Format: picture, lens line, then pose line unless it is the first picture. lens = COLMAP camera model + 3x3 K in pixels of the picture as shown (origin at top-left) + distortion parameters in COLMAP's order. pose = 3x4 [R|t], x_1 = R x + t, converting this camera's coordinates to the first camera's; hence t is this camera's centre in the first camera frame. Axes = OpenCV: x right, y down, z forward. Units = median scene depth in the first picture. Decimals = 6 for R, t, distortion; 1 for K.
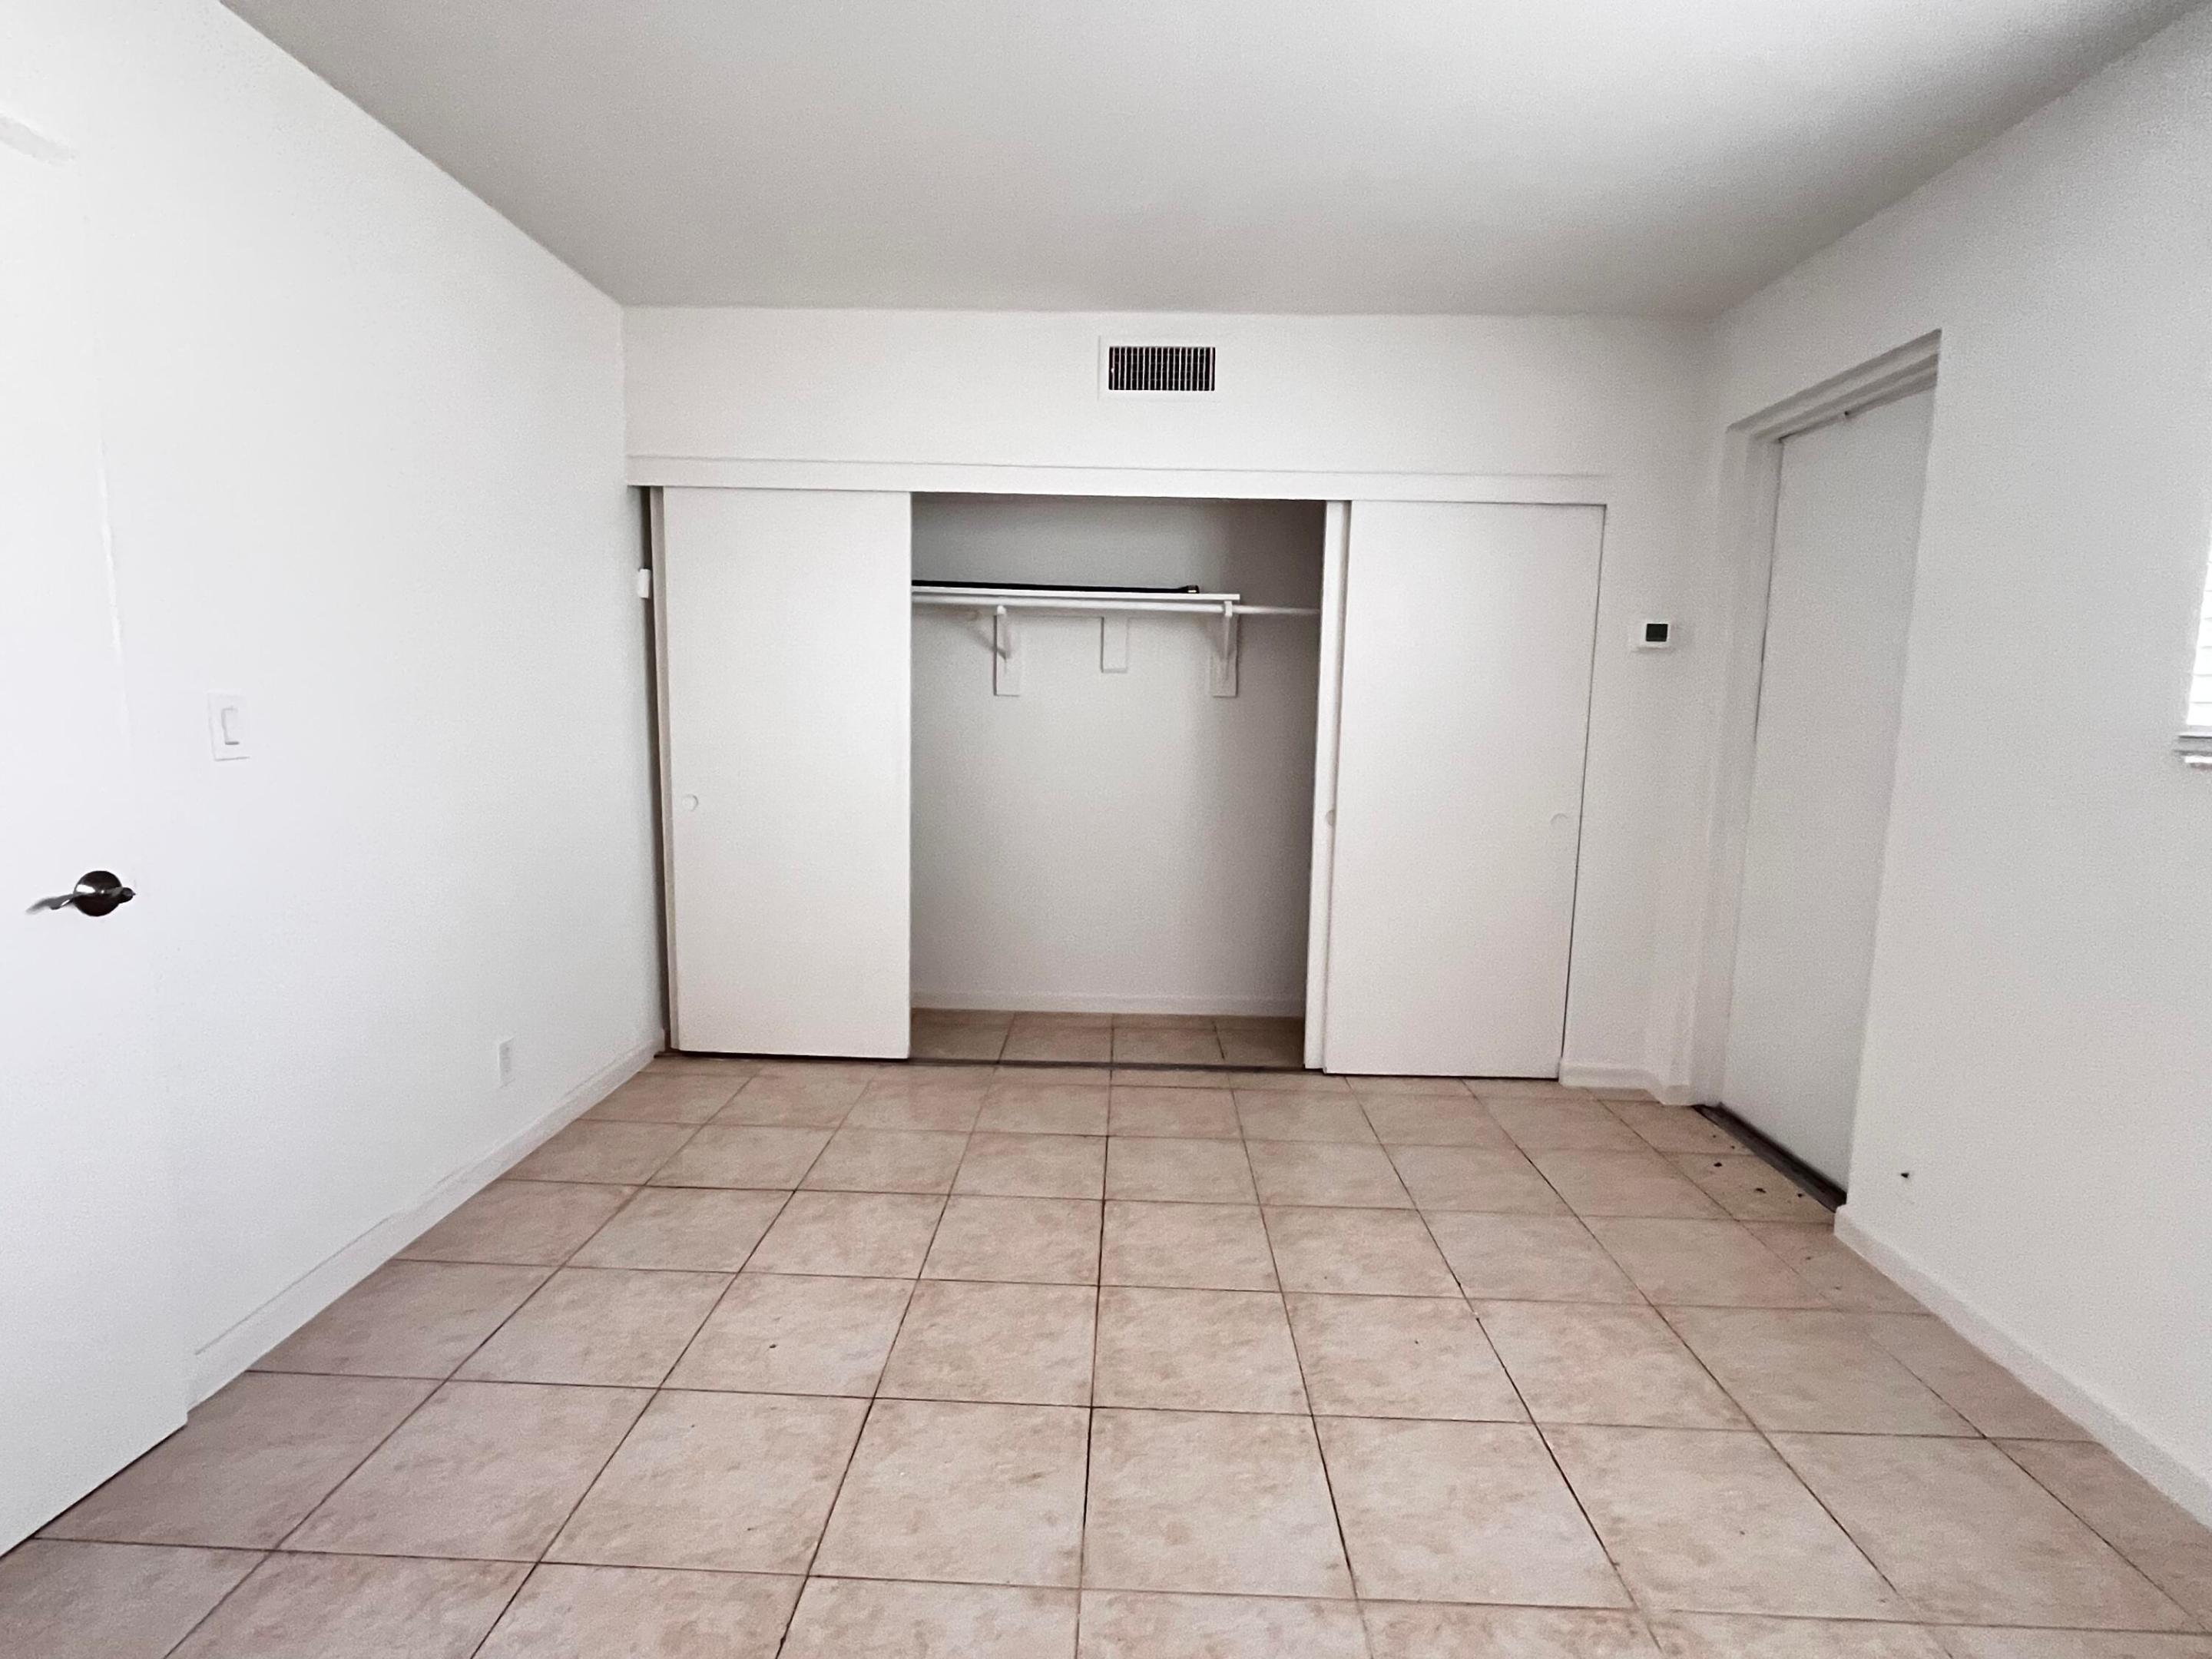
lens RADIAL K [[1064.5, 0, 1106.0], [0, 1064.5, 829.5], [0, 0, 1]] dist [-0.000308, 0.000611]
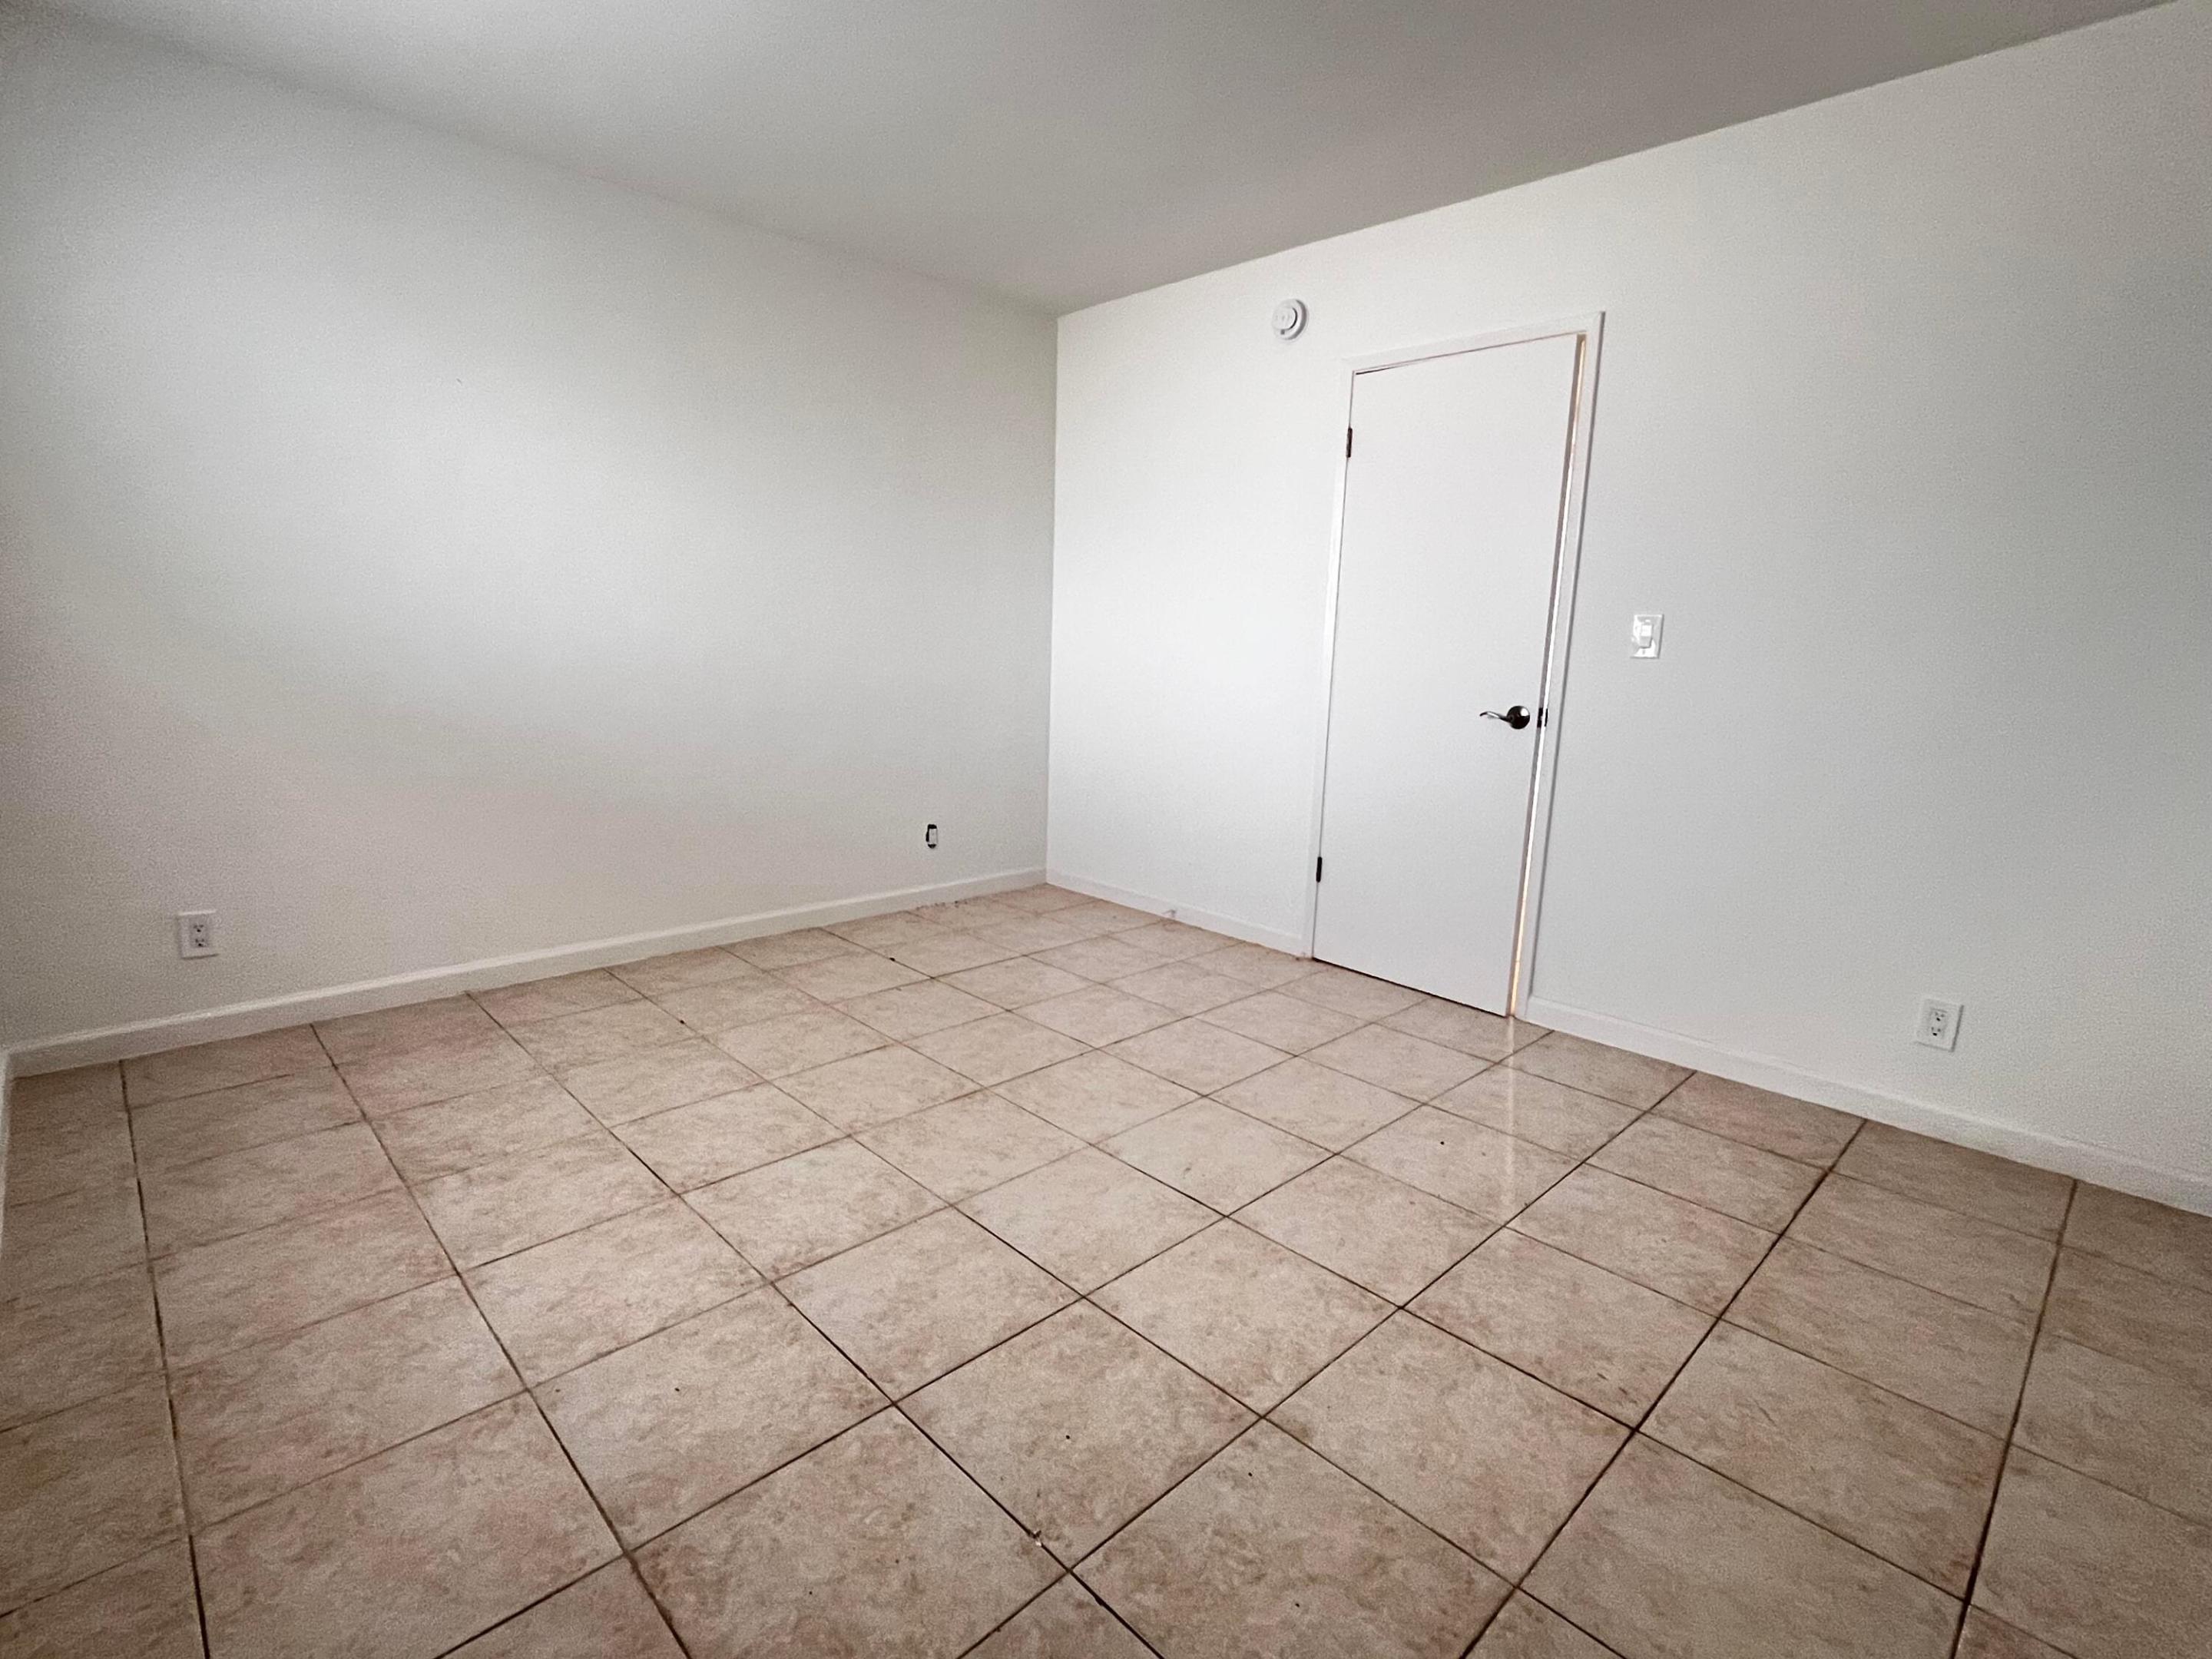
lens RADIAL K [[1059.3, 0, 1106.0], [0, 1059.3, 829.5], [0, 0, 1]] dist [-0.001249, -0.000151]
pose [[-0.697415, 0.092468, -0.710677, 0.586270], [-0.130130, 0.958818, 0.252456, -0.081960], [0.704754, 0.268547, -0.656662, 1.079164]]
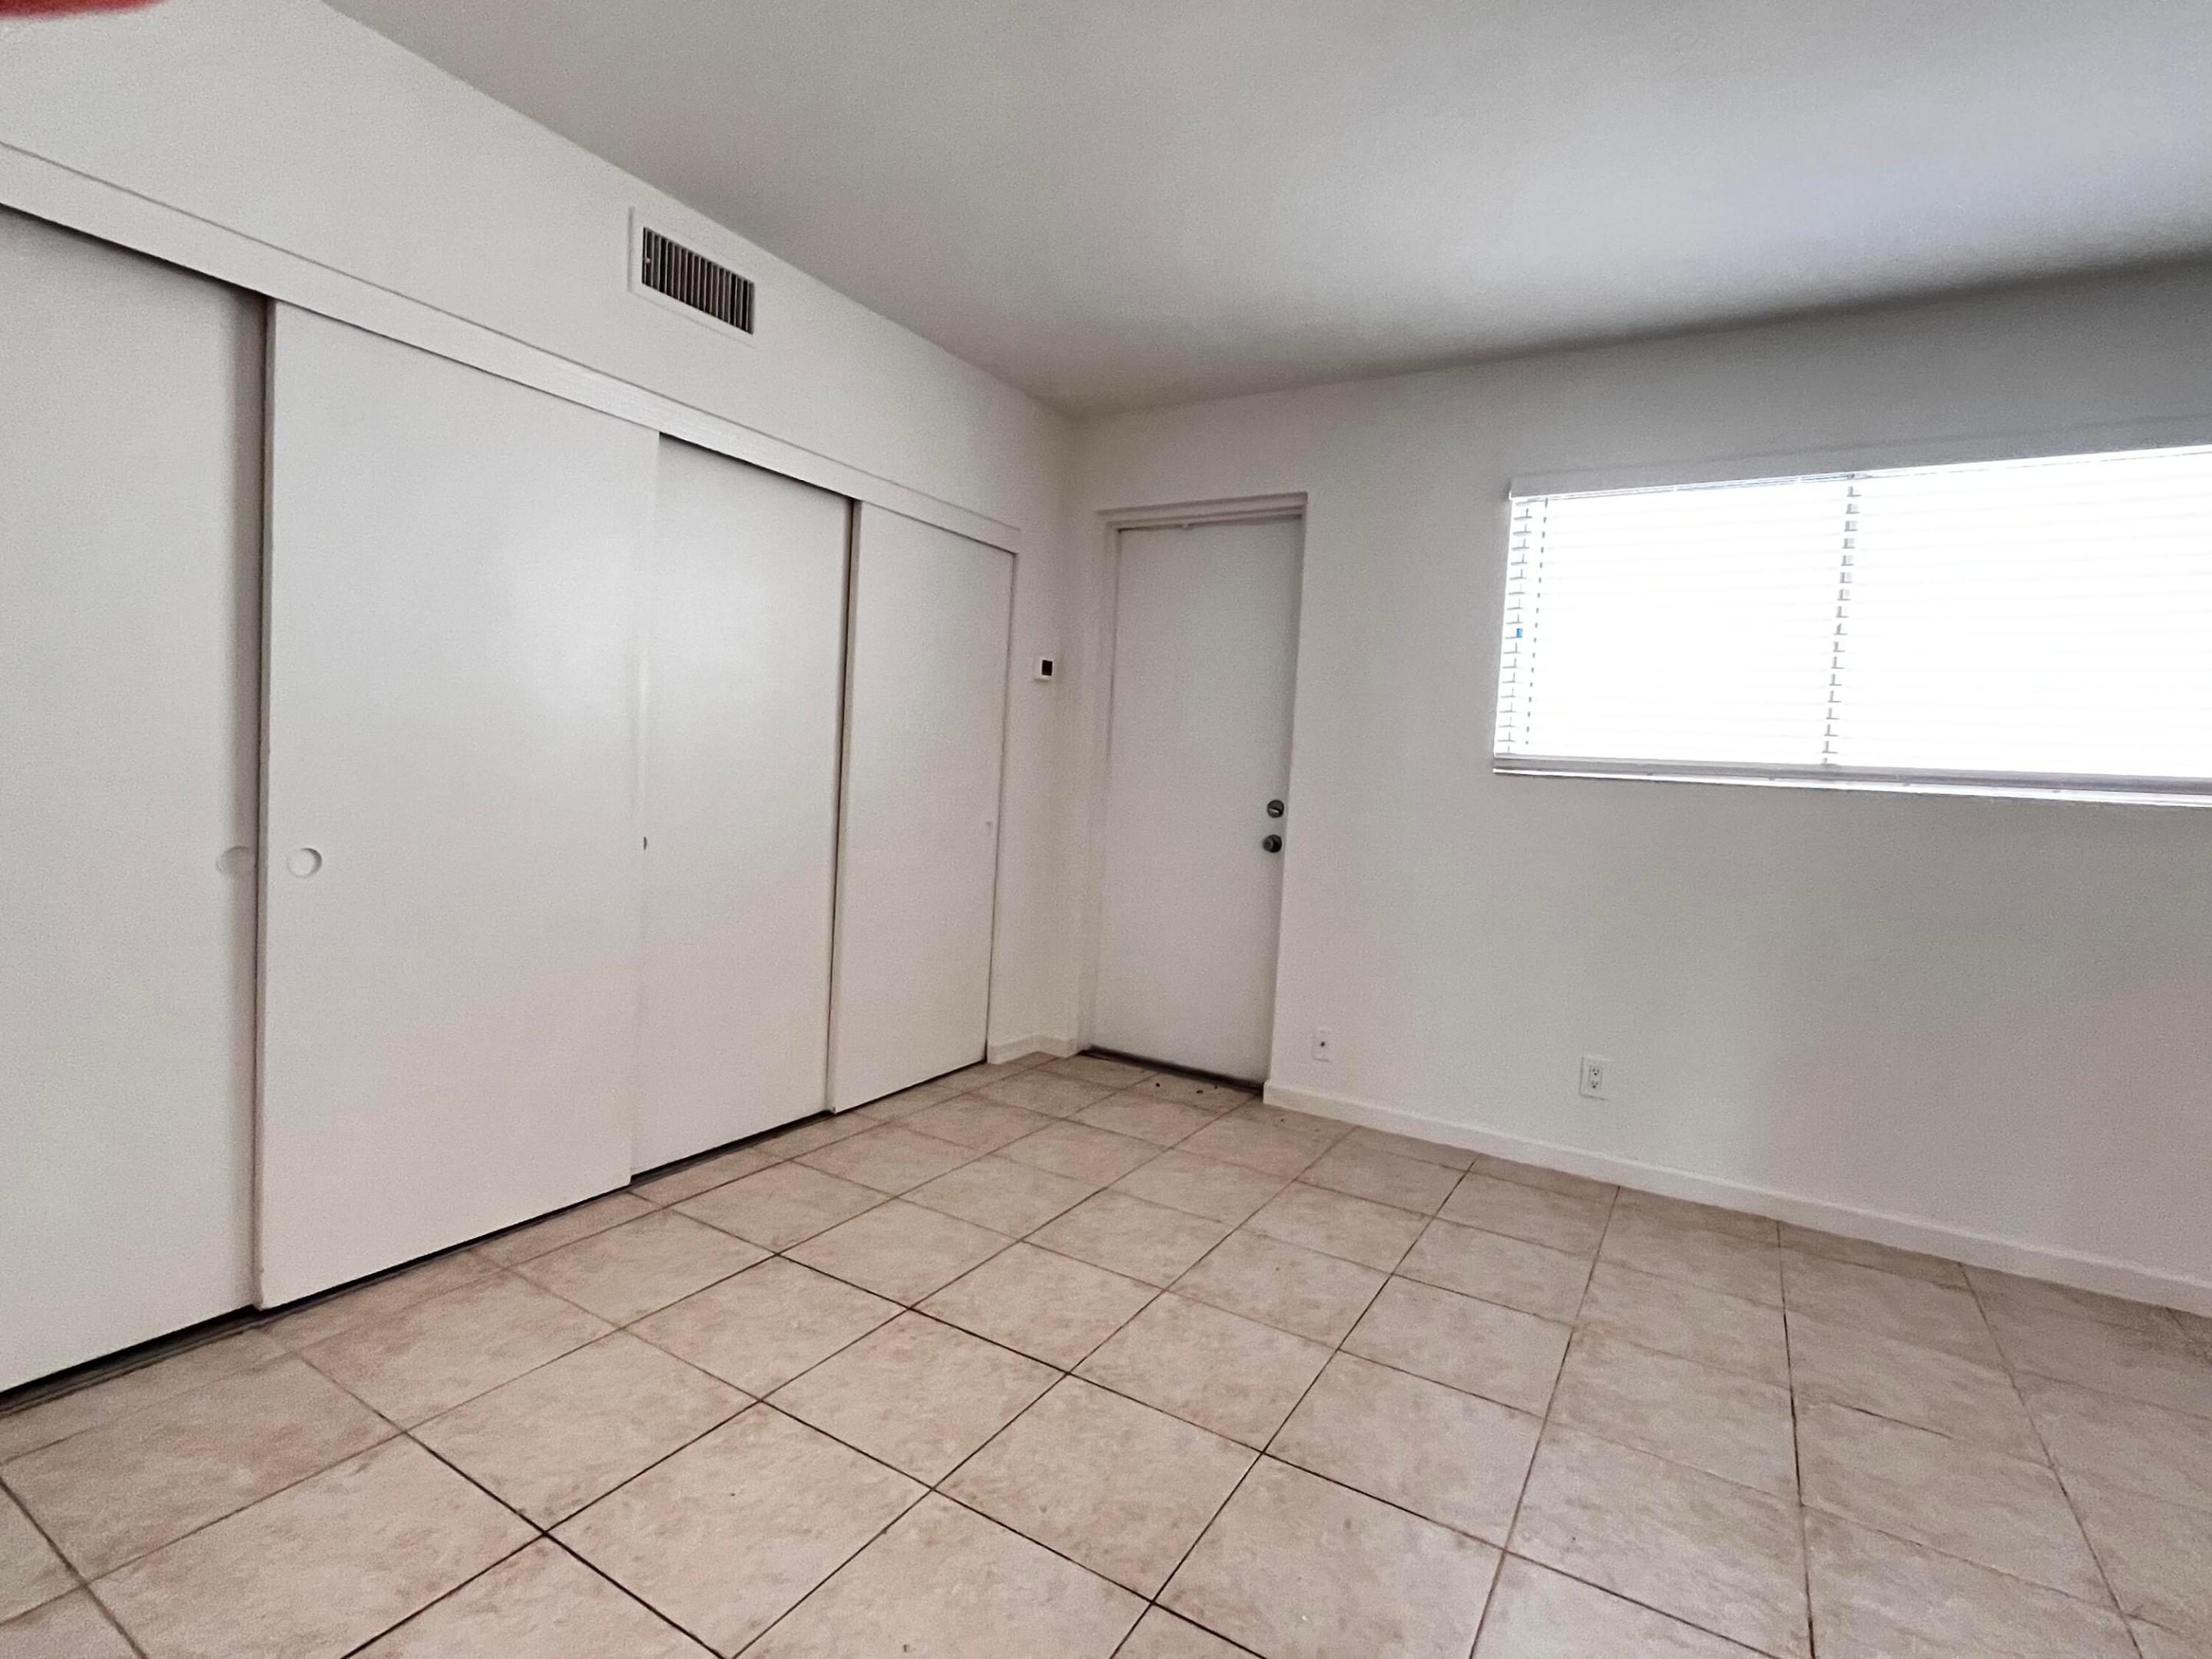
lens RADIAL K [[1059.3, 0, 1106.0], [0, 1059.3, 829.5], [0, 0, 1]] dist [-0.001249, -0.000151]
pose [[0.491861, -0.048401, 0.869327, -0.615242], [0.061957, 0.997868, 0.020503, -0.028274], [-0.868466, 0.043776, 0.493811, 0.442770]]
